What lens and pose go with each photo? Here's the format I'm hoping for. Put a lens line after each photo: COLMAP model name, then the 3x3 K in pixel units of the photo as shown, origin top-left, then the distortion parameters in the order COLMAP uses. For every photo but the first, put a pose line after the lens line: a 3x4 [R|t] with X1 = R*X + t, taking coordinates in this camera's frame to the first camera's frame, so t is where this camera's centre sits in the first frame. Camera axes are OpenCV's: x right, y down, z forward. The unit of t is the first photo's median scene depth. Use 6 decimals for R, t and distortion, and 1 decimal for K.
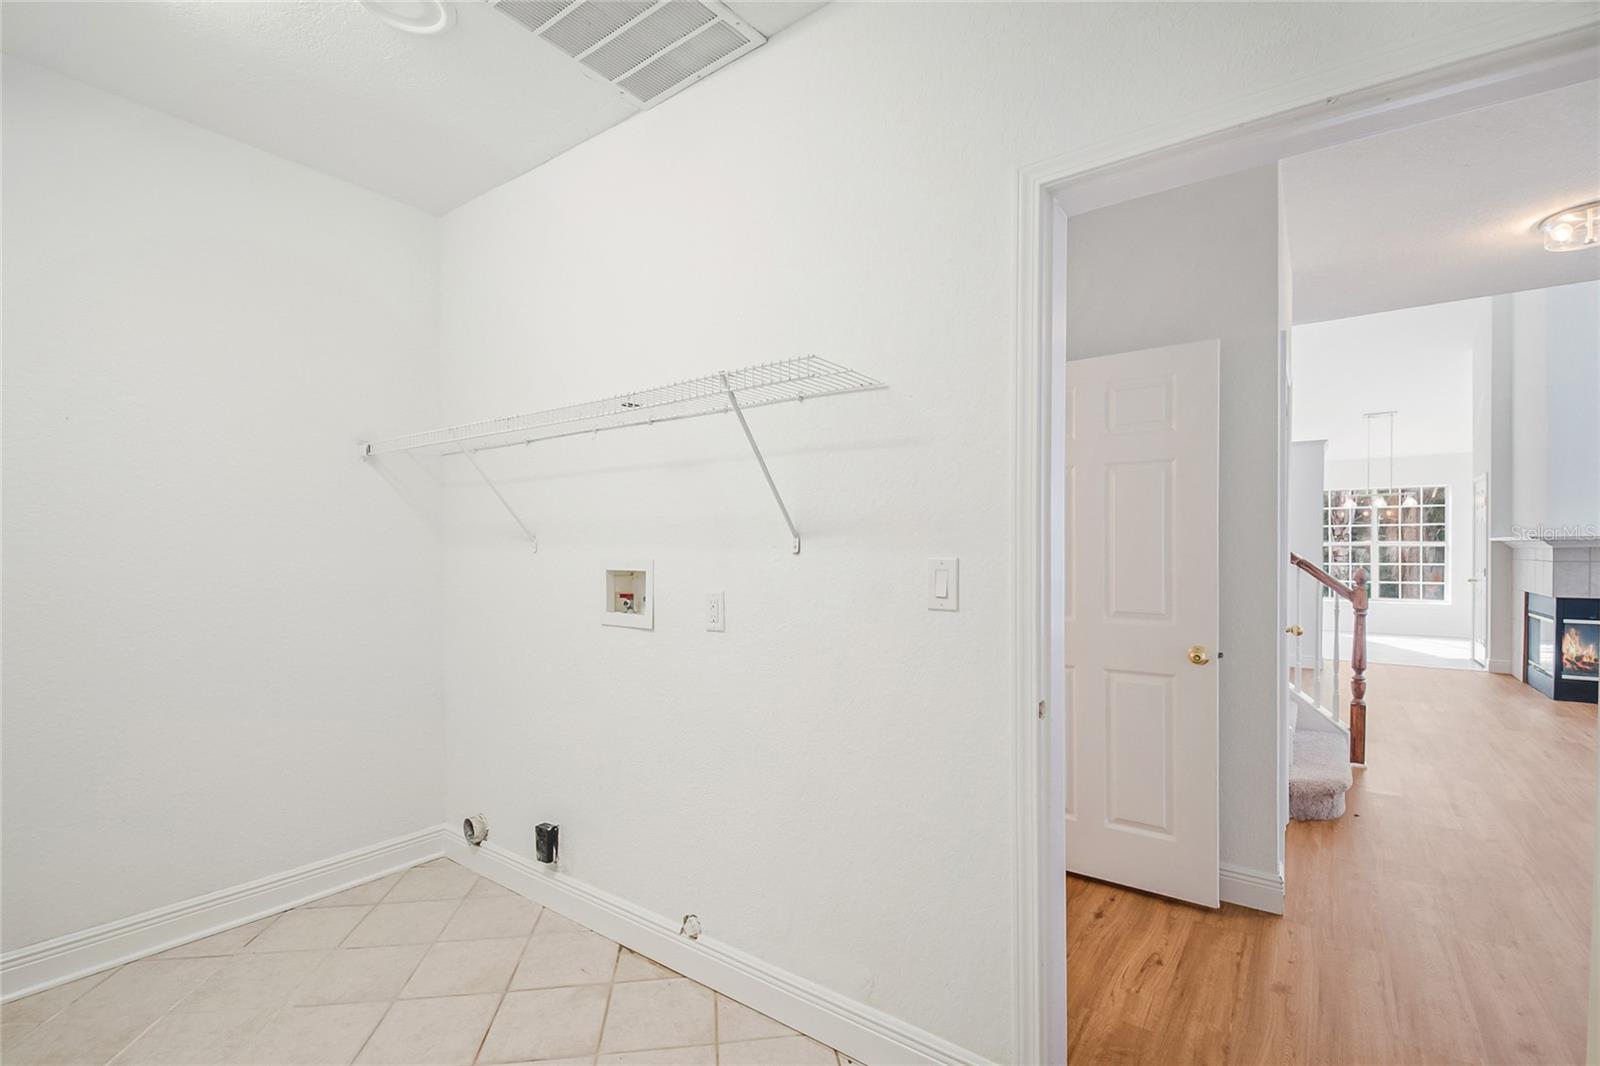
lens RADIAL K [[711.4, 0, 801.5], [0, 711.4, 547.7], [0, 0, 1]] dist [0.003144, -0.006810]
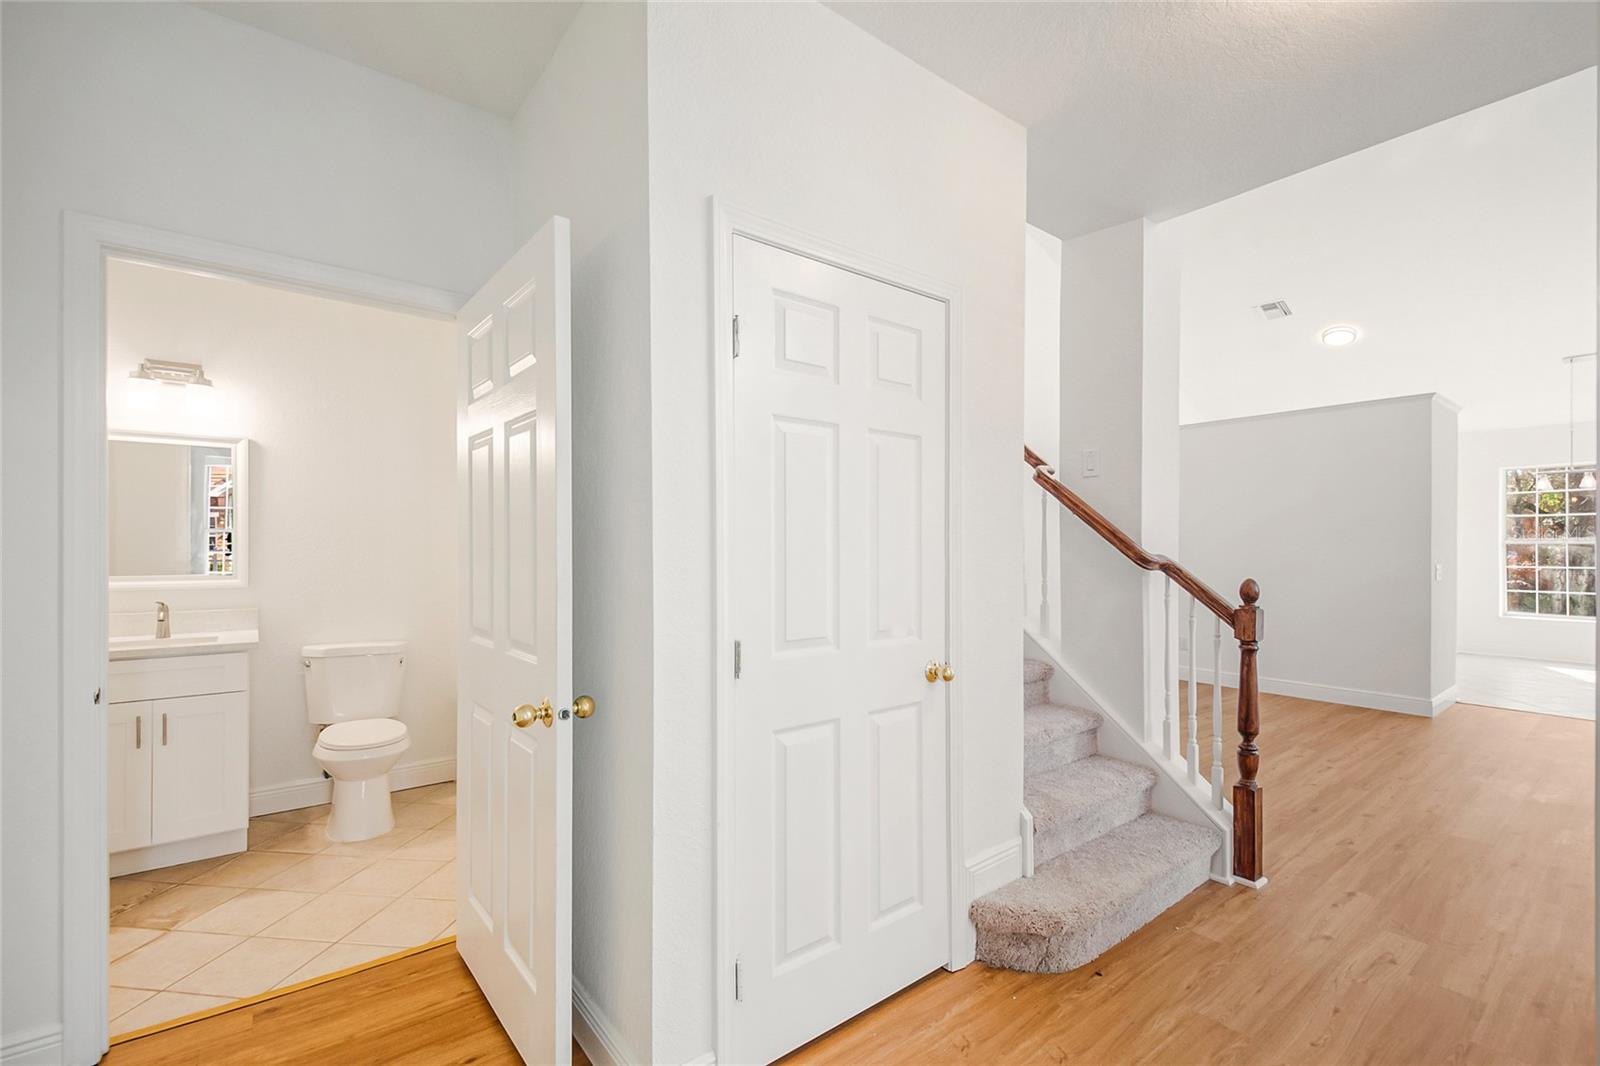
lens RADIAL K [[711.4, 0, 798.3], [0, 711.4, 542.5], [0, 0, 1]] dist [0.003144, -0.006810]
pose [[0.961377, 0.004820, -0.275193, 0.568290], [-0.004598, 0.999988, 0.001451, -0.002045], [0.275197, -0.000129, 0.961388, 0.264920]]
